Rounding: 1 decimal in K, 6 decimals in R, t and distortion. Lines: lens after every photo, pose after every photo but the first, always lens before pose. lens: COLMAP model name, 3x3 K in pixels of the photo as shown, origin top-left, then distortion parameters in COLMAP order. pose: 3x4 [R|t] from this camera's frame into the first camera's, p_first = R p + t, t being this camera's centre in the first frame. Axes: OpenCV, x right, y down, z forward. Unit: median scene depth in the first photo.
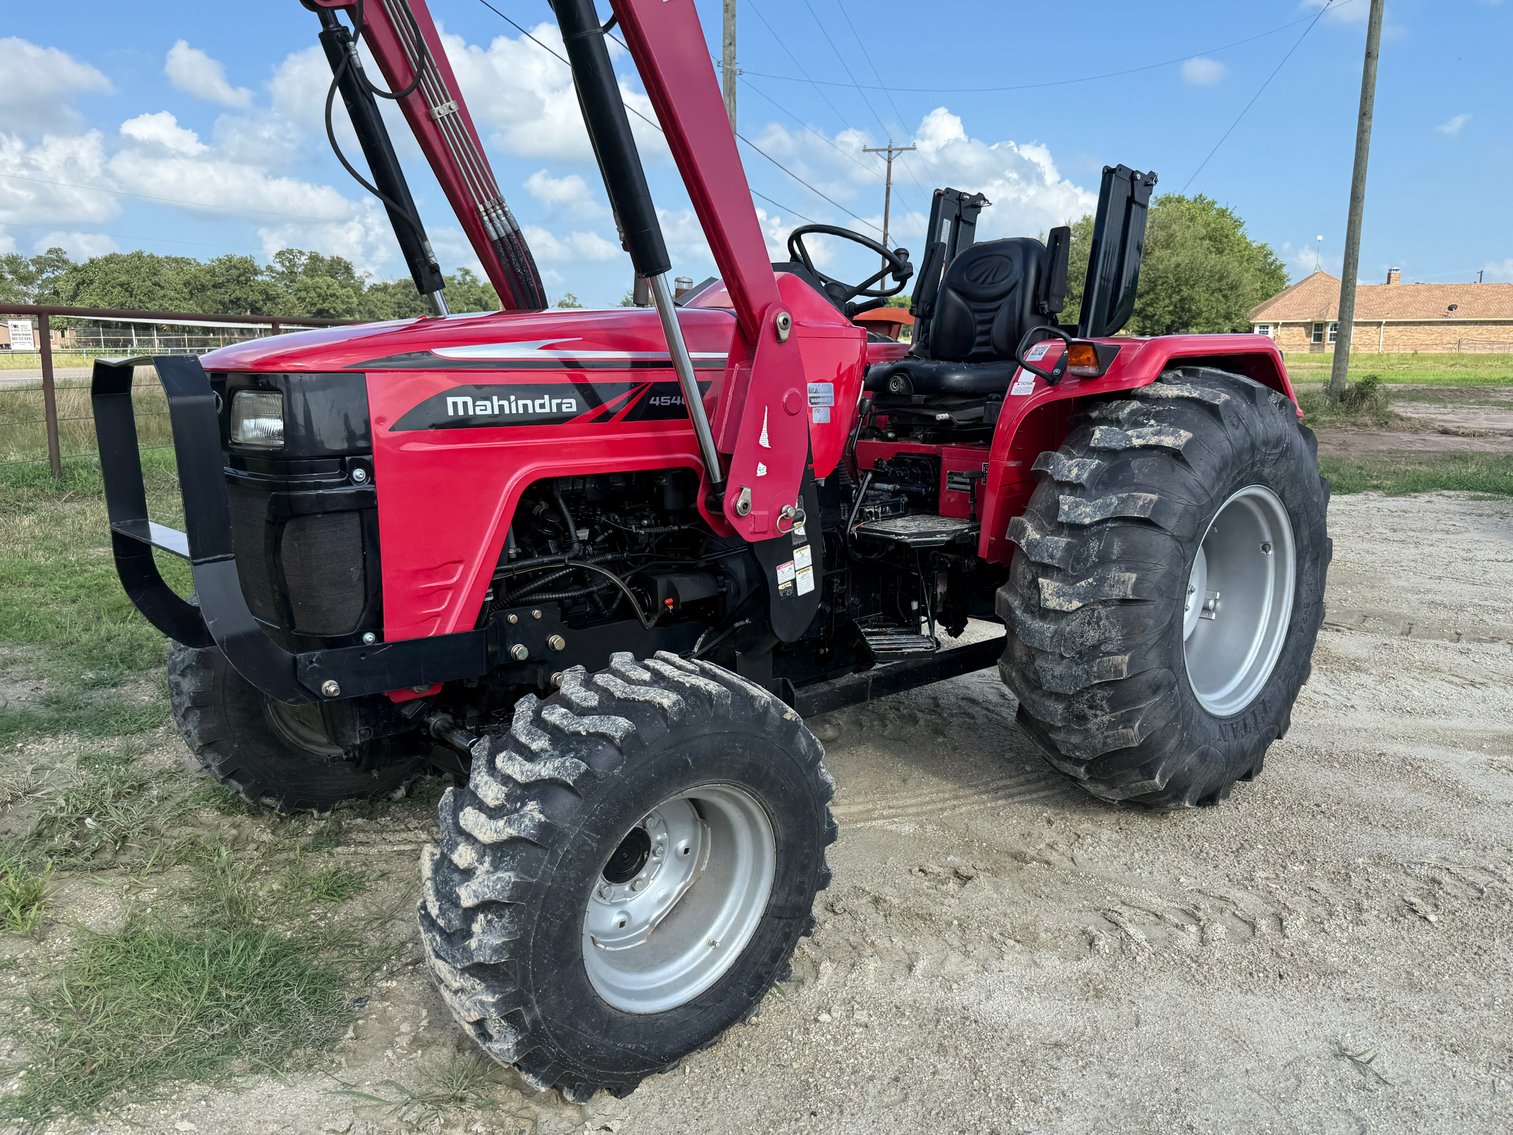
lens RADIAL K [[1134.5, 0, 765.1], [0, 1134.5, 575.1], [0, 0, 1]] dist [0.156590, -0.282735]
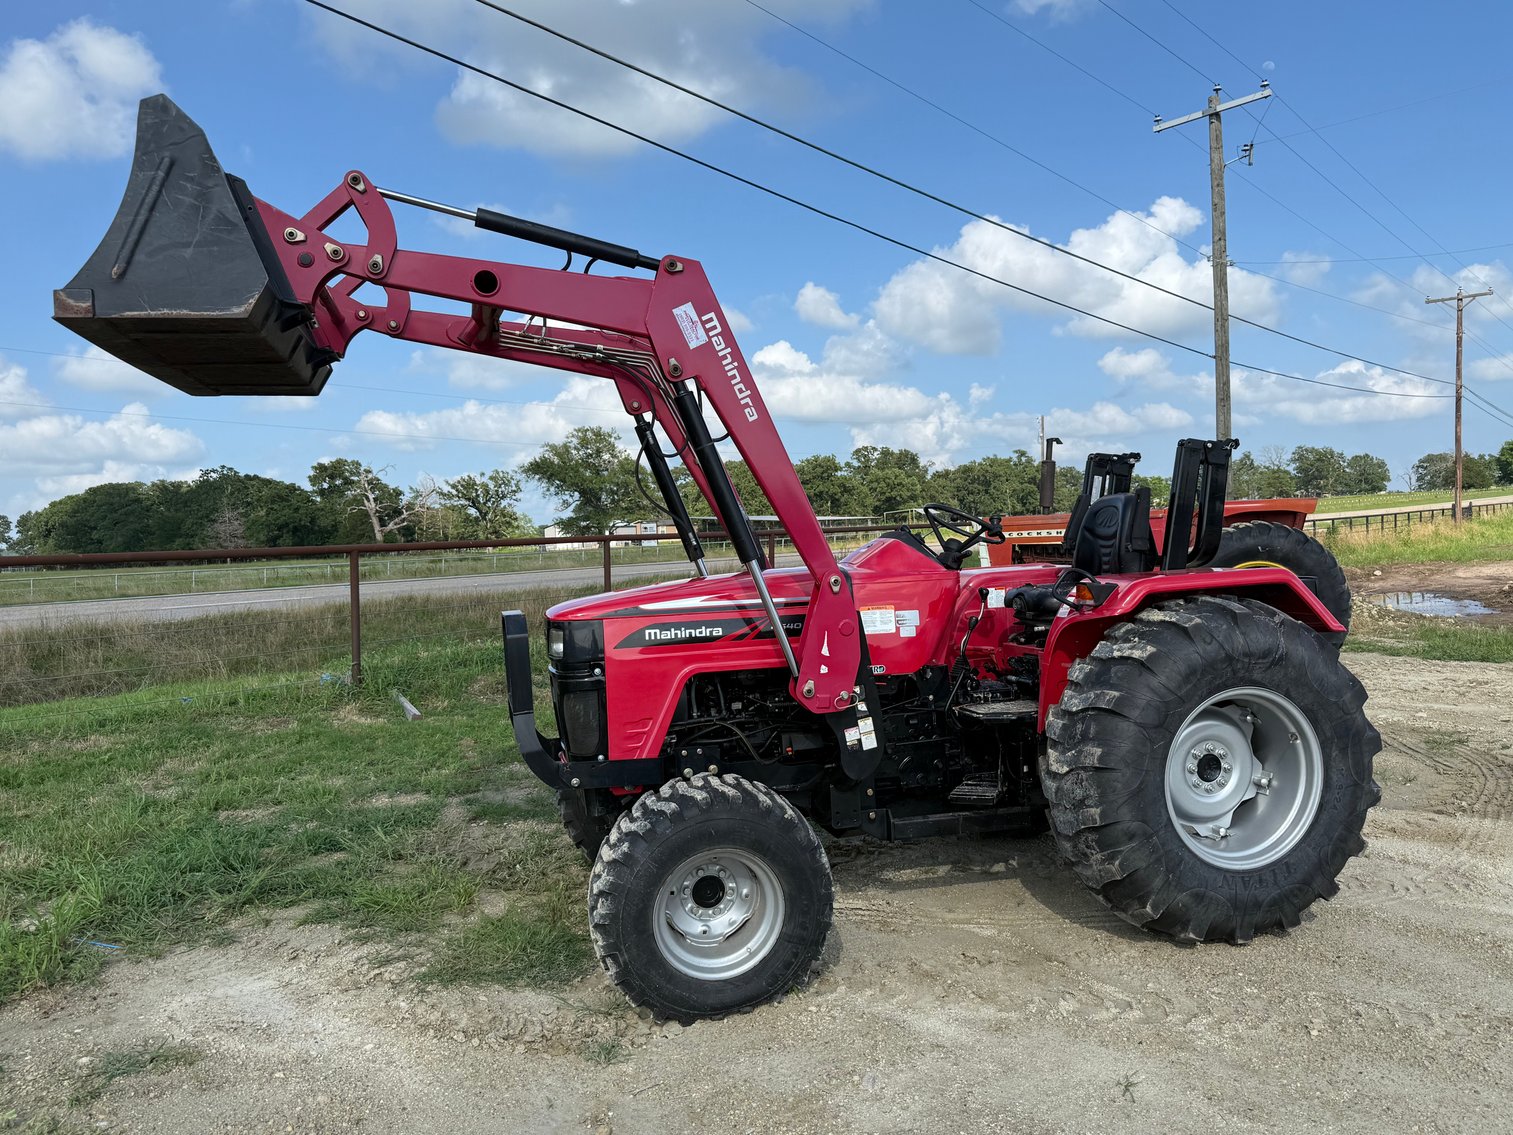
lens RADIAL K [[1129.8, 0, 757.6], [0, 1129.8, 576.3], [0, 0, 1]] dist [0.196742, -0.434789]
pose [[0.886573, -0.020646, -0.462127, 0.582011], [-0.047691, 0.989601, -0.135703, 0.000799], [0.460123, 0.142350, 0.876369, -0.431902]]
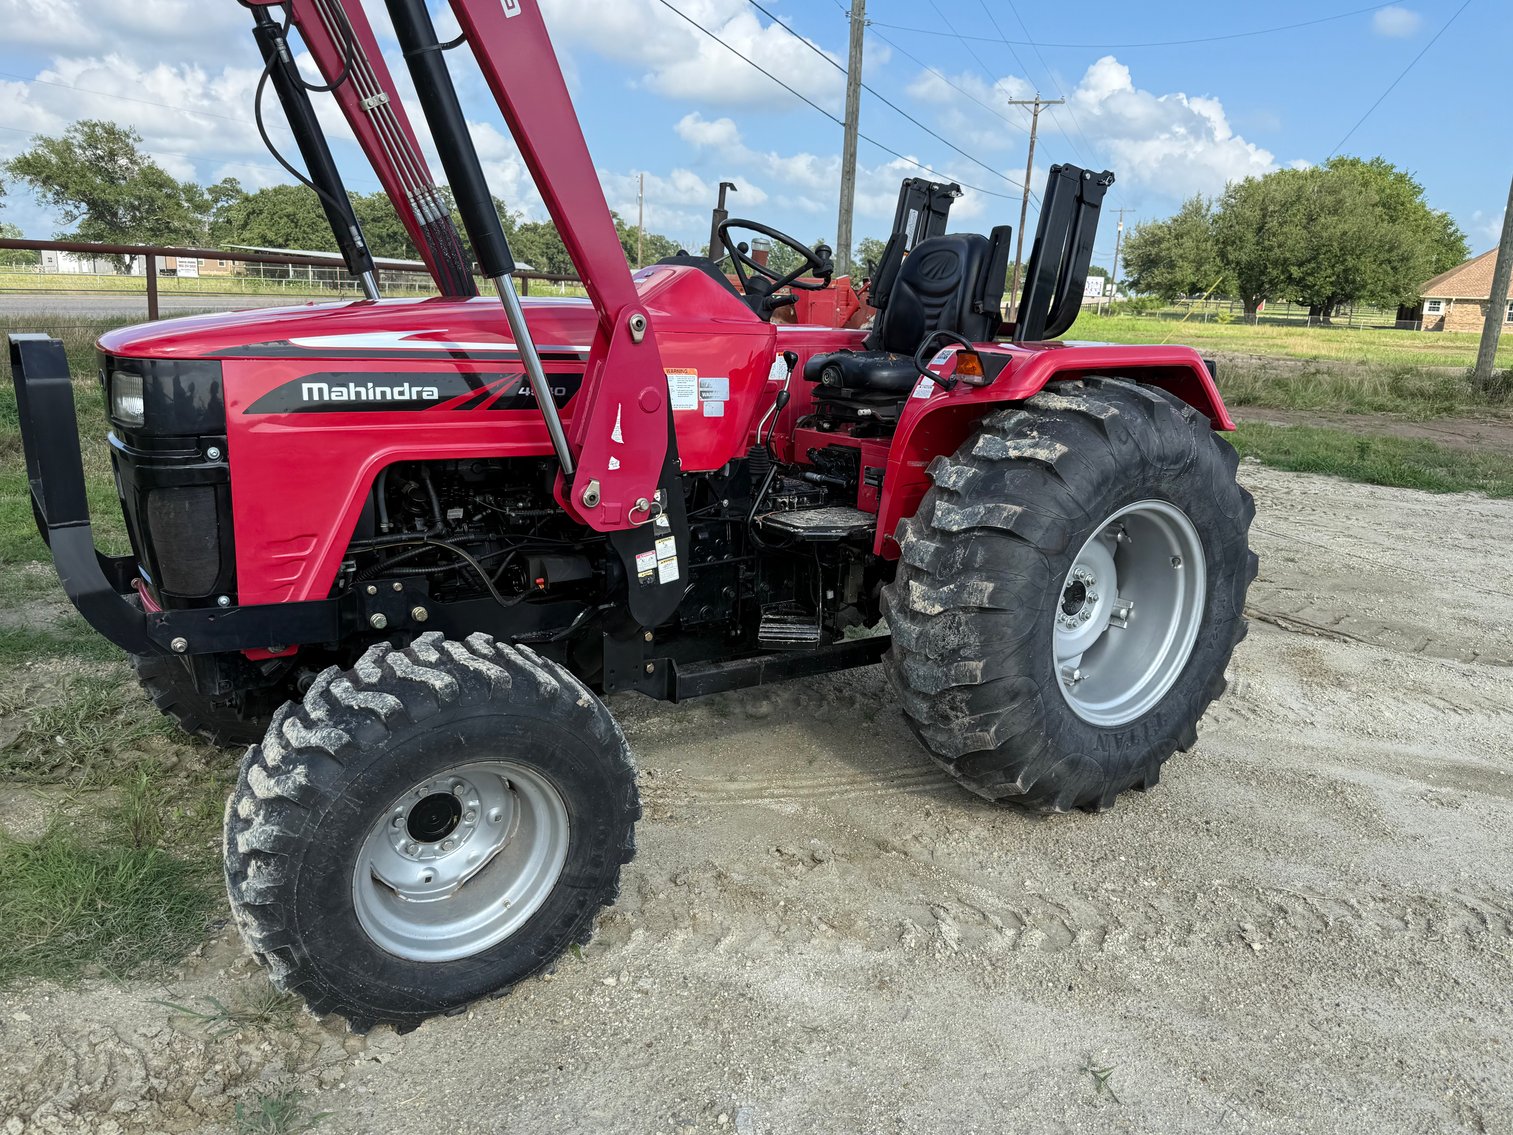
lens RADIAL K [[1134.5, 0, 765.1], [0, 1134.5, 575.1], [0, 0, 1]] dist [0.156590, -0.282735]
pose [[0.992018, 0.066500, -0.107134, 0.221250], [-0.062103, 0.997105, 0.043866, -0.039020], [0.109741, -0.036863, 0.993276, -0.029673]]
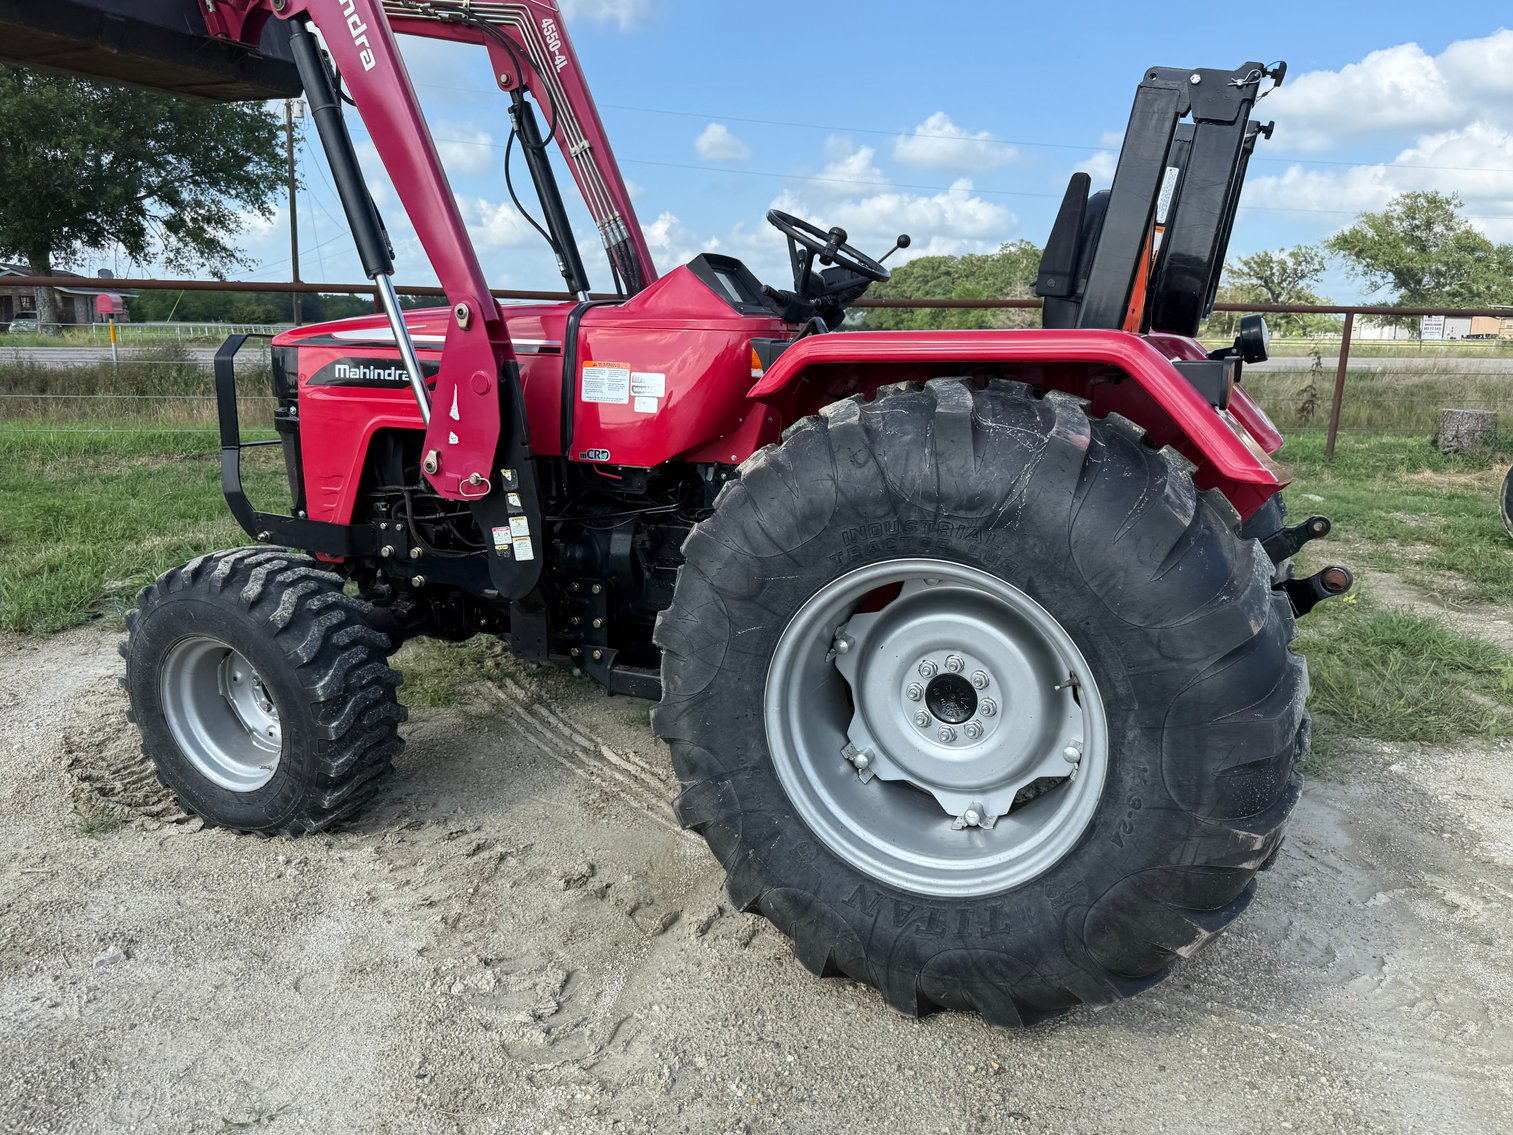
lens RADIAL K [[1137.6, 0, 744.5], [0, 1137.6, 562.4], [0, 0, 1]] dist [0.146887, -0.257780]
pose [[0.408098, 0.188397, -0.893287, 1.042050], [-0.190516, 0.974507, 0.118490, -0.143855], [0.892838, 0.121830, 0.433587, 0.667541]]
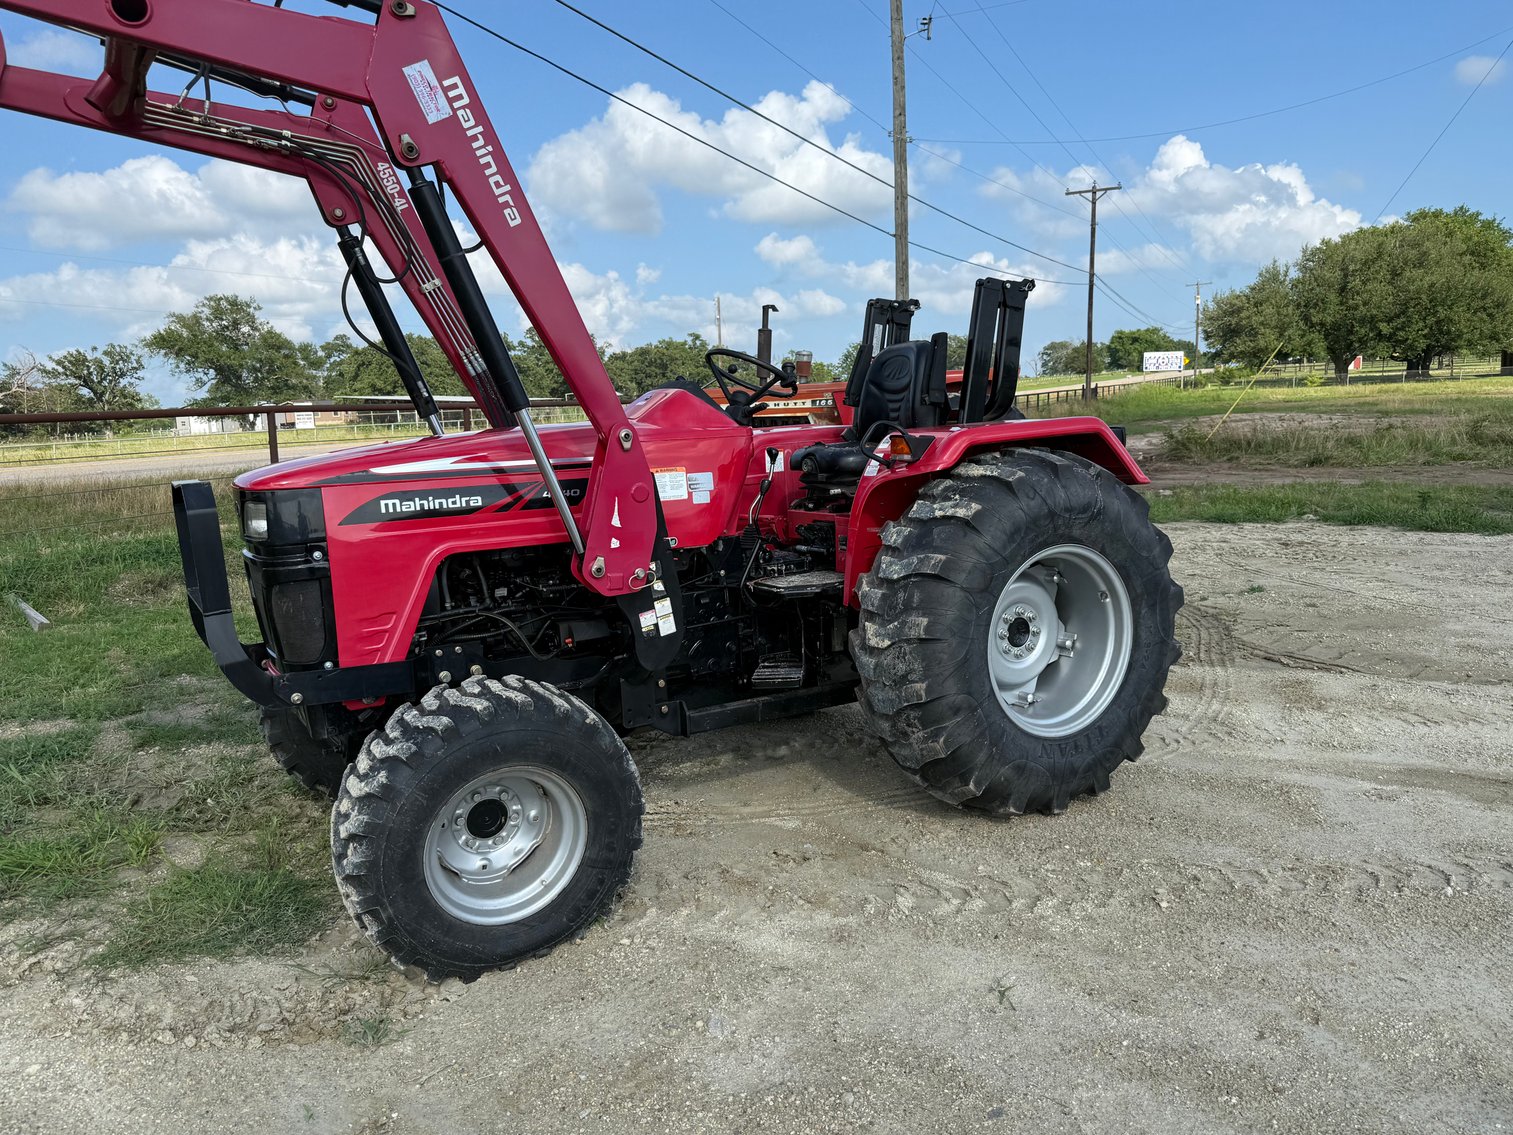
lens RADIAL K [[1131.9, 0, 744.5], [0, 1131.9, 576.3], [0, 0, 1]] dist [0.143260, -0.235831]
pose [[0.977054, -0.013627, -0.212554, 0.378734], [0.005015, 0.999146, -0.041007, 0.002981], [0.212931, 0.039000, 0.976289, -0.252655]]
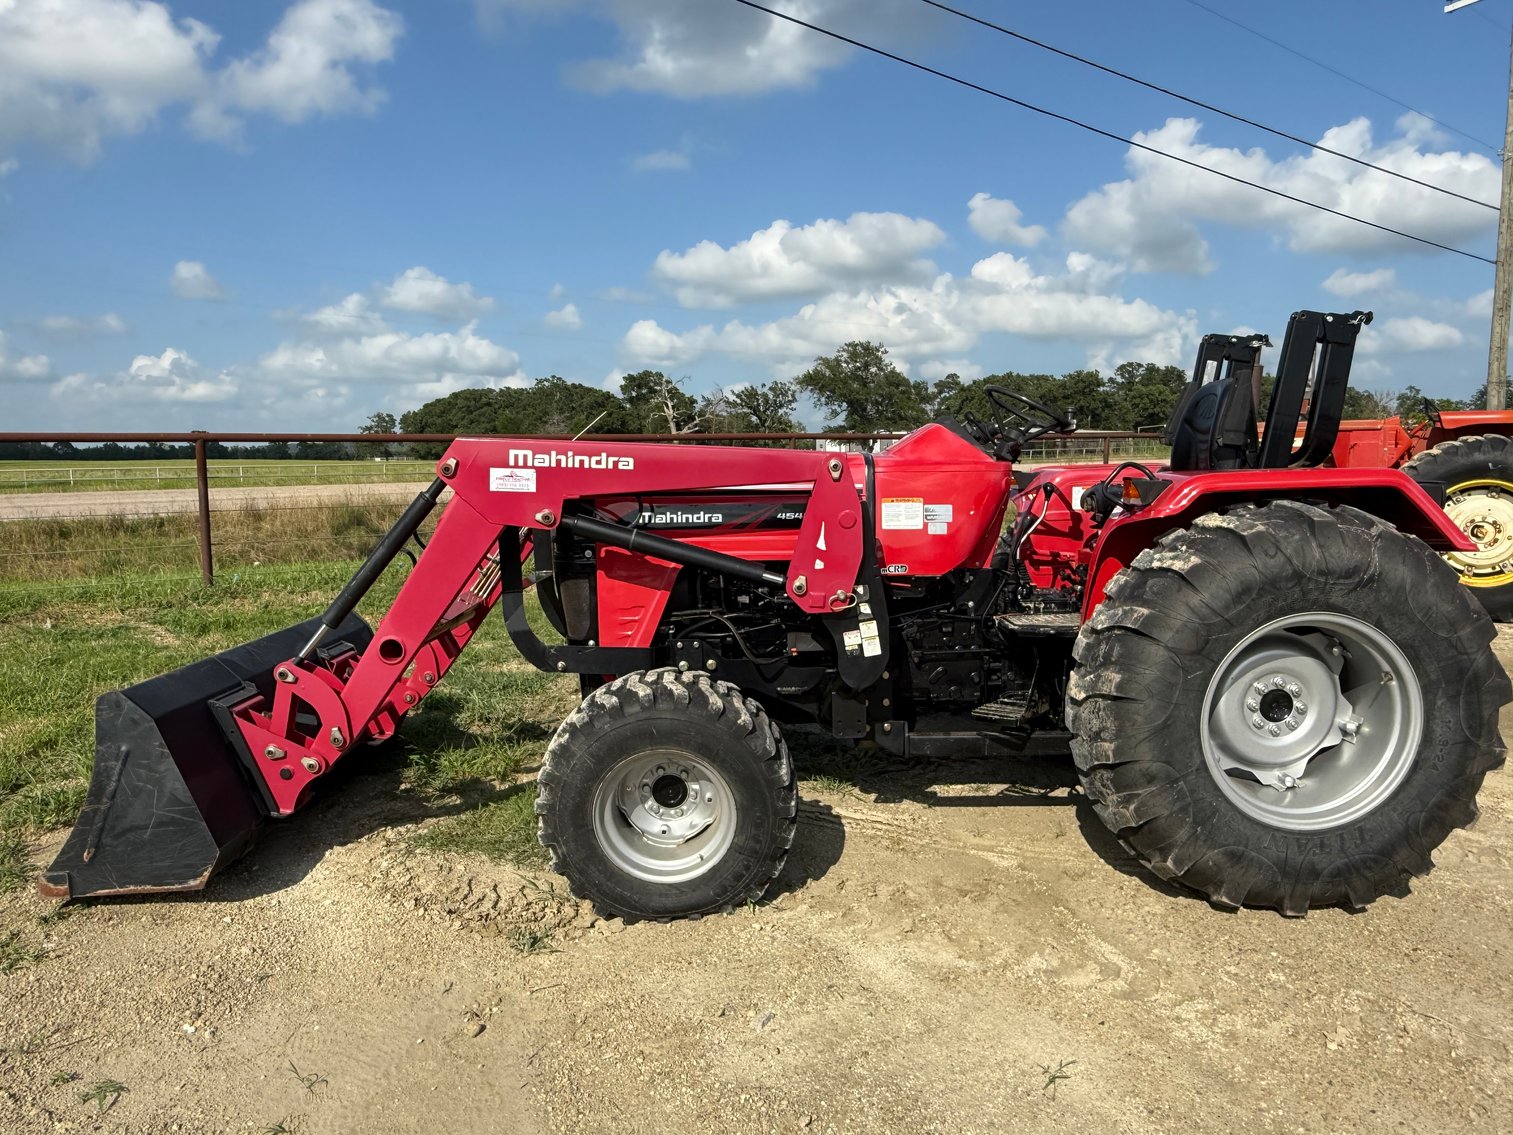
lens RADIAL K [[1042.6, 0, 758.3], [0, 1042.6, 558.9], [0, 0, 1]] dist [0.002749, 0.000360]
pose [[0.749216, 0.058309, -0.659754, 0.719141], [-0.115133, 0.992417, -0.043035, -0.028240], [0.652242, 0.108202, 0.750249, -0.059506]]
